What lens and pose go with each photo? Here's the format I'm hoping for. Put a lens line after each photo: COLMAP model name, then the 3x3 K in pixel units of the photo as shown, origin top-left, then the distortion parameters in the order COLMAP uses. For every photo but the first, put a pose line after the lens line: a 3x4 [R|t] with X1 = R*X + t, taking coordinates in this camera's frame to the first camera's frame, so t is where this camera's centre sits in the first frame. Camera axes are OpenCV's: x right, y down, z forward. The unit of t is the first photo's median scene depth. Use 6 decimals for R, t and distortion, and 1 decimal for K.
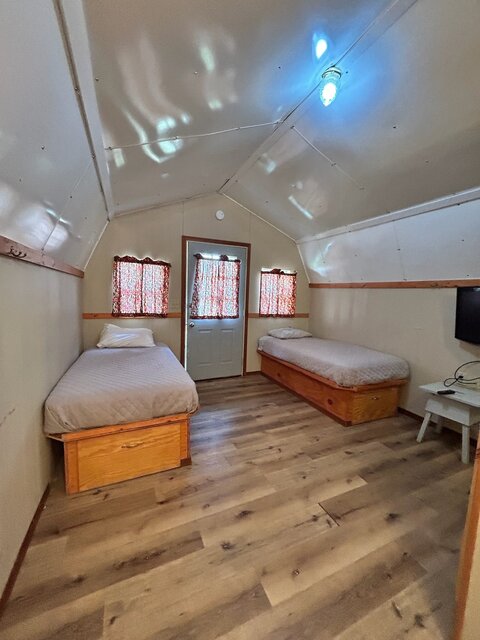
lens RADIAL K [[256.5, 0, 241.8], [0, 256.5, 323.2], [0, 0, 1]] dist [-0.000623, 0.000255]
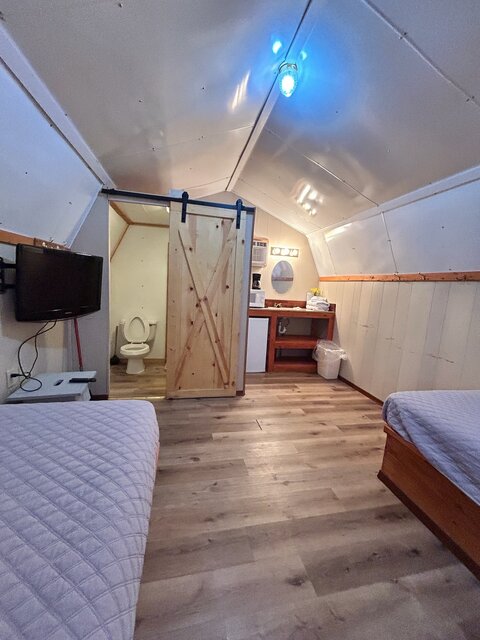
lens RADIAL K [[256.5, 0, 241.5], [0, 256.5, 317.8], [0, 0, 1]] dist [-0.000623, 0.000255]
pose [[-0.974873, -0.114202, 0.191260, 0.184288], [-0.066707, 0.968852, 0.238488, -0.202809], [-0.212538, 0.219738, -0.952125, 1.999695]]
